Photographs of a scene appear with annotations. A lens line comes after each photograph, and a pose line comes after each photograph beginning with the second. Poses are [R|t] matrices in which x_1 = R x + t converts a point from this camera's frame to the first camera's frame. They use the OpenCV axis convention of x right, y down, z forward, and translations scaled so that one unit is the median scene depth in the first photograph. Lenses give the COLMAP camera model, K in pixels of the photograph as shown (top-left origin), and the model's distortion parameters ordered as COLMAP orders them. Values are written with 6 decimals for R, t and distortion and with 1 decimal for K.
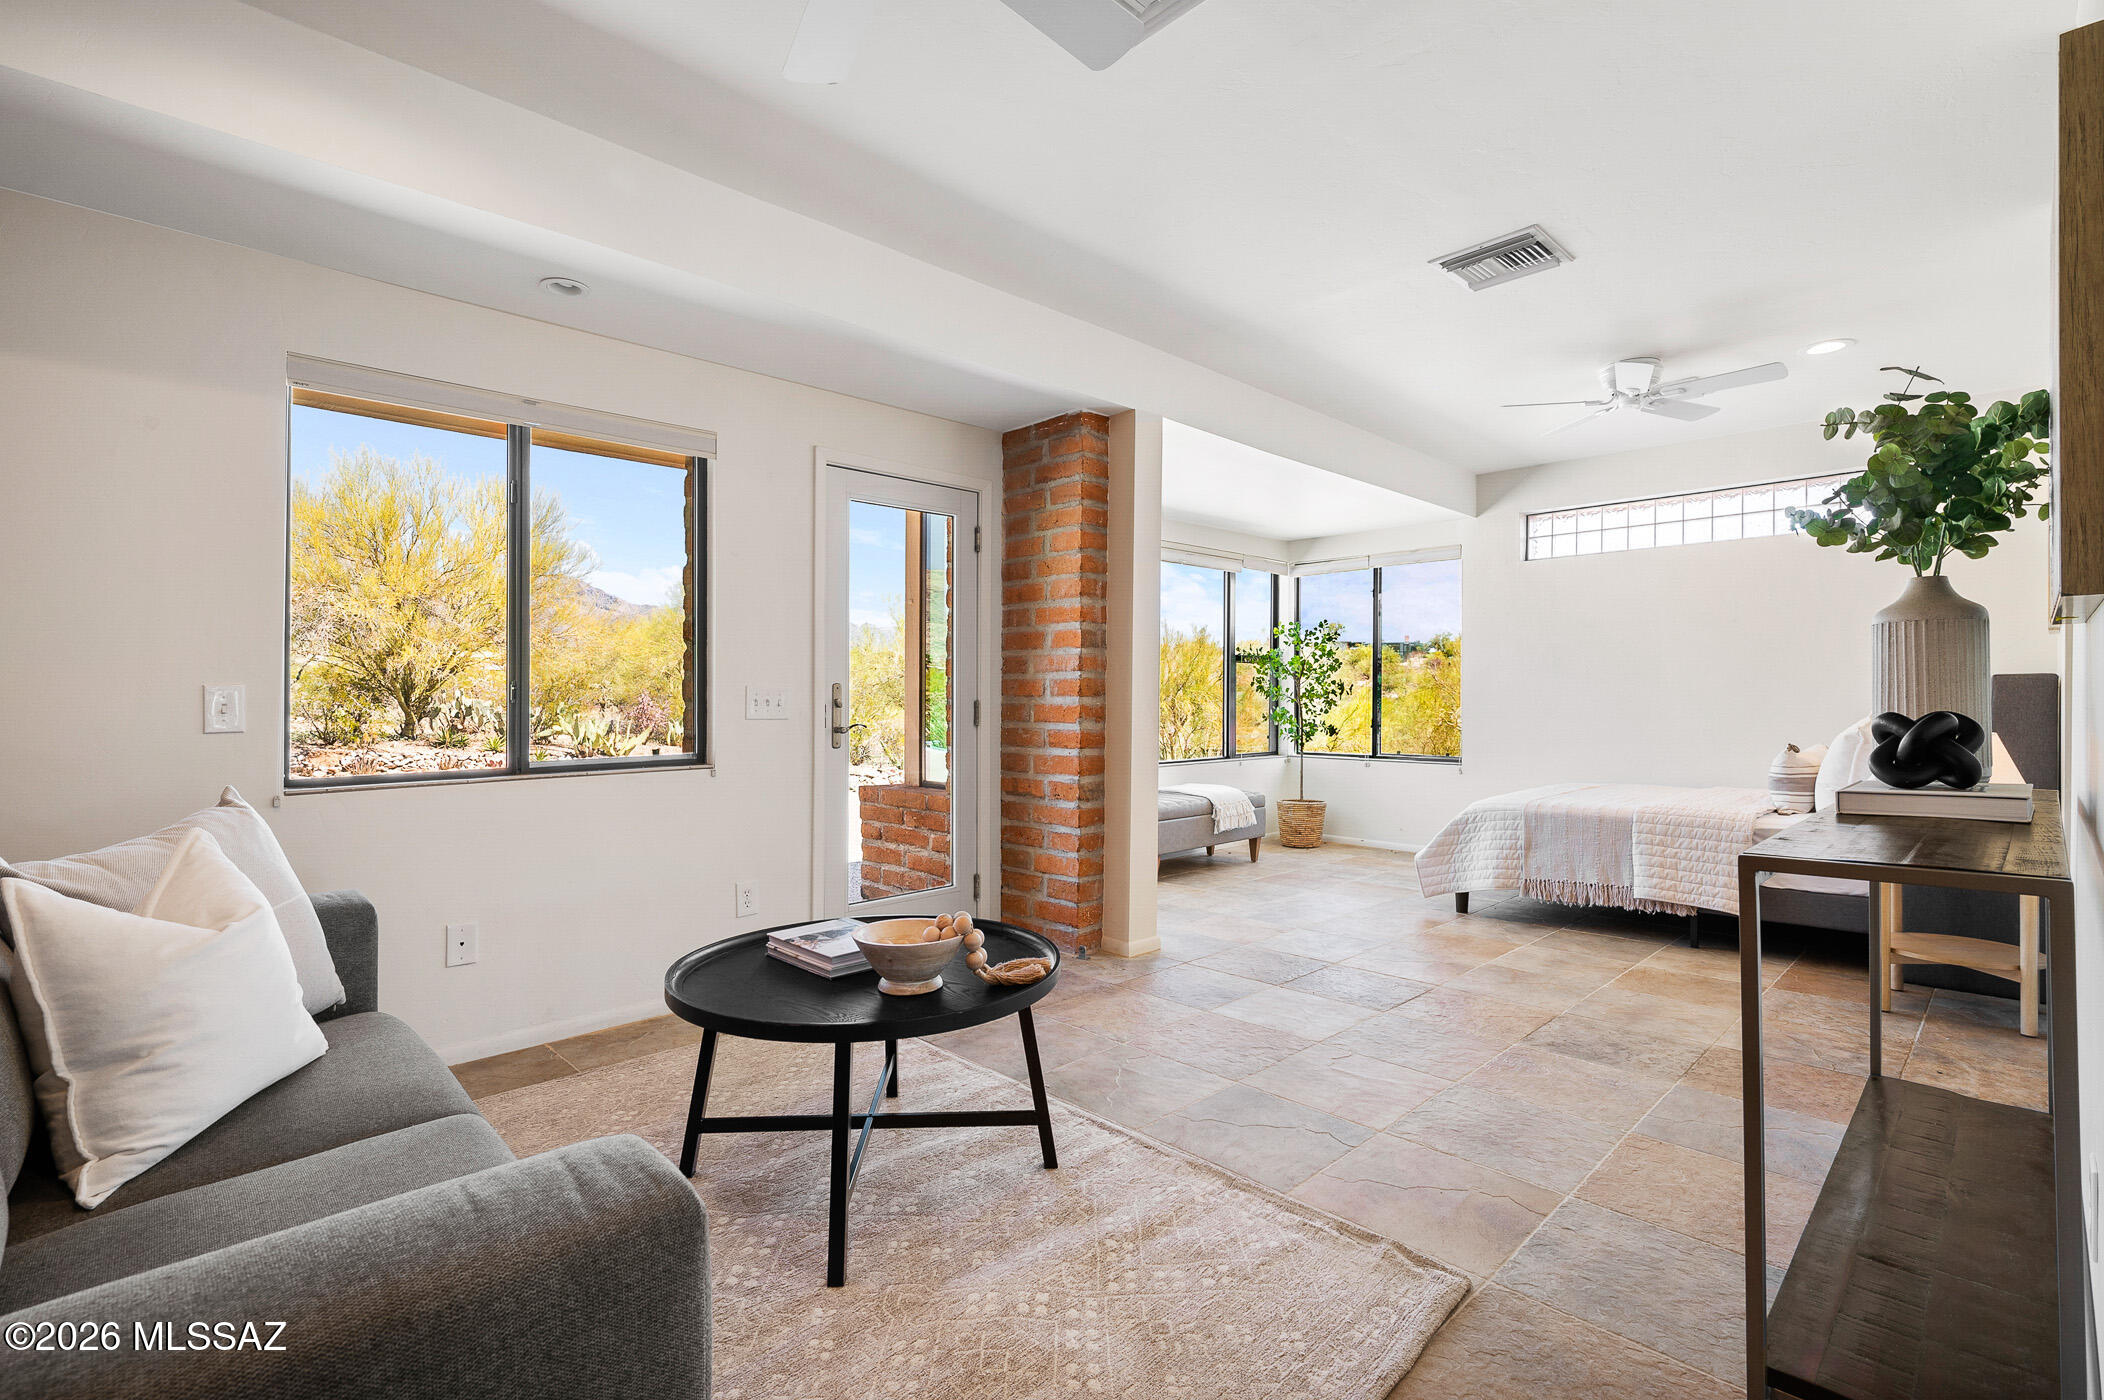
lens RADIAL K [[965.0, 0, 1060.3], [0, 965.0, 688.3], [0, 0, 1]] dist [0.002062, -0.000110]
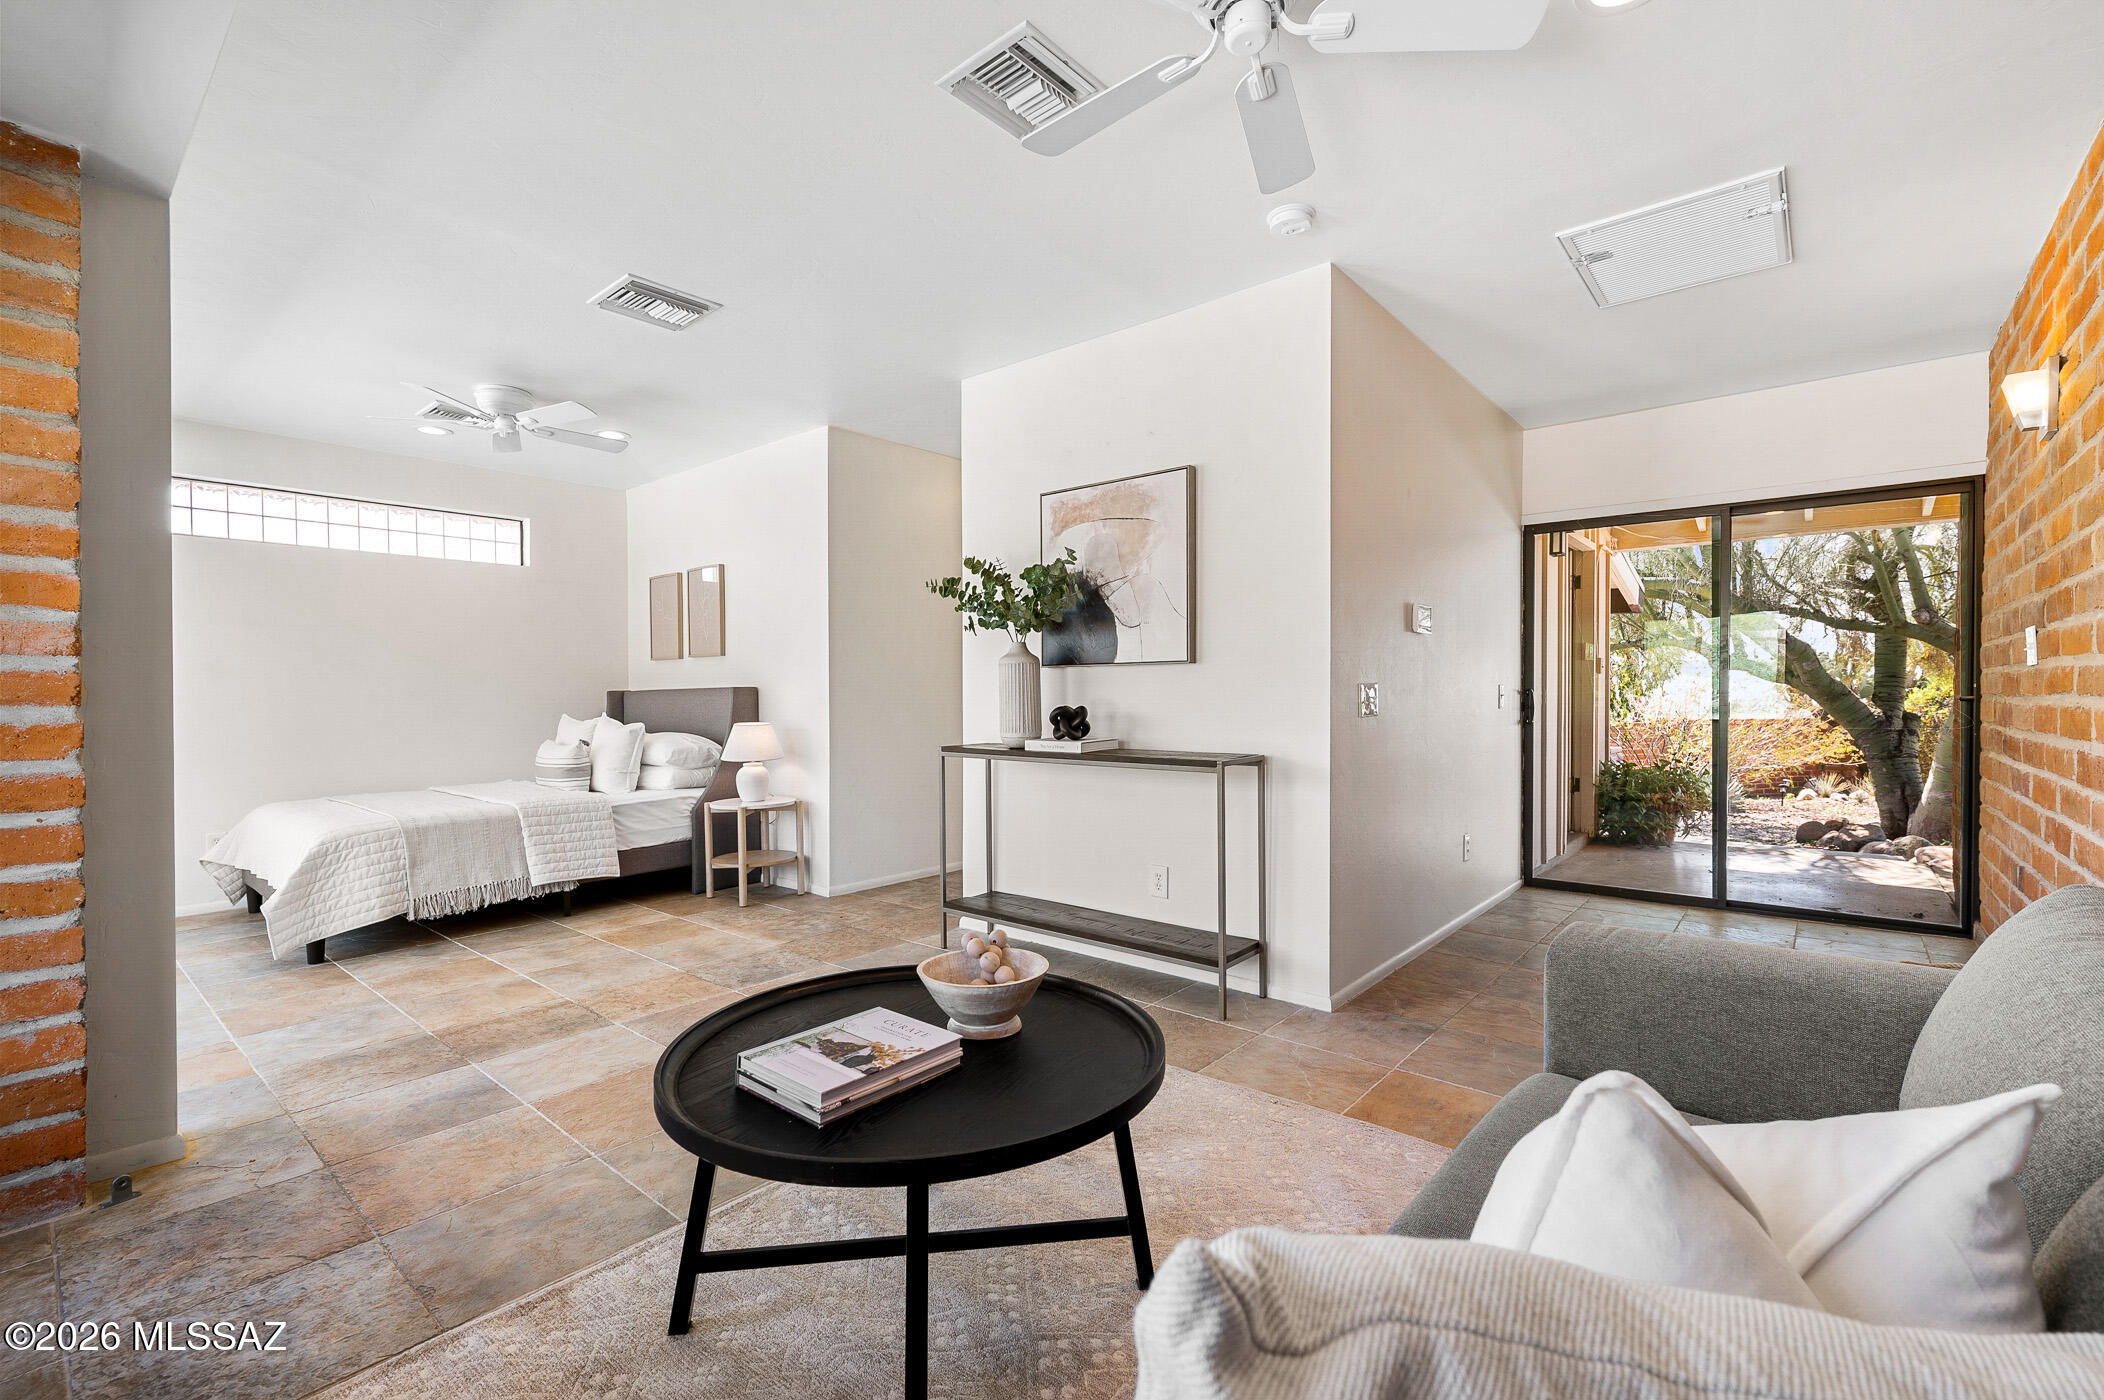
lens RADIAL K [[924.5, 0, 1046.6], [0, 924.5, 703.5], [0, 0, 1]] dist [-0.000280, 0.000250]
pose [[-0.079822, -0.007332, 0.996782, -0.525990], [0.003350, 0.999965, 0.007624, 0.004795], [-0.996803, 0.003947, -0.079795, 0.535393]]
